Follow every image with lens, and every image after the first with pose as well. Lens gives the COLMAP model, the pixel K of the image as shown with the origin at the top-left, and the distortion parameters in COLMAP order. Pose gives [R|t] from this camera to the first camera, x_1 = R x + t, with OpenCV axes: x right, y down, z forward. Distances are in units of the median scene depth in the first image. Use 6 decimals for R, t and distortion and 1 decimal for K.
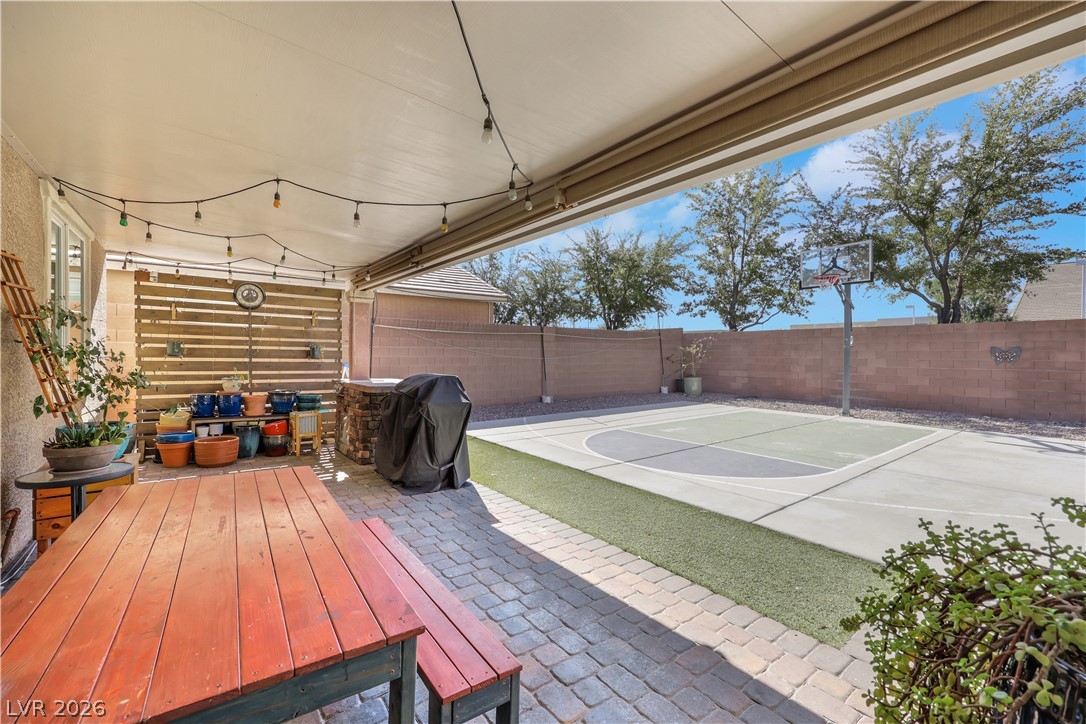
lens RADIAL K [[451.4, 0, 537.7], [0, 451.4, 350.8], [0, 0, 1]] dist [-0.000049, 0.000219]
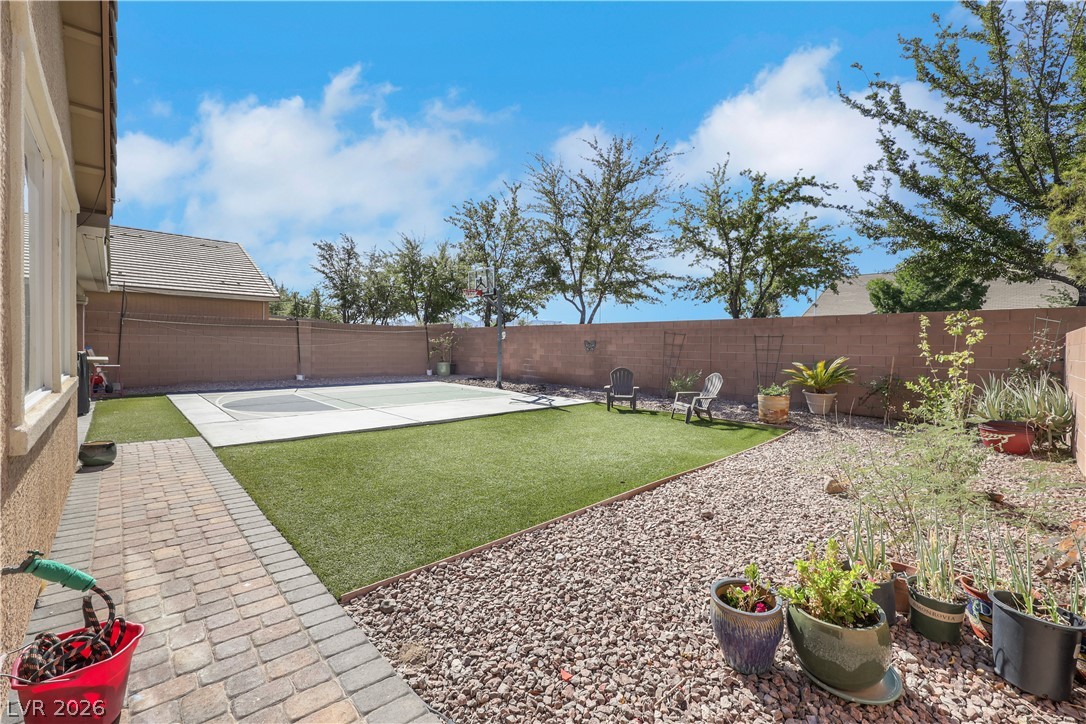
lens RADIAL K [[451.4, 0, 537.7], [0, 451.4, 350.8], [0, 0, 1]] dist [-0.000049, 0.000219]
pose [[0.993045, 0.009565, 0.117348, 0.479071], [-0.011456, 0.999815, 0.015450, 0.002833], [-0.117178, -0.016687, 0.992971, -0.321885]]
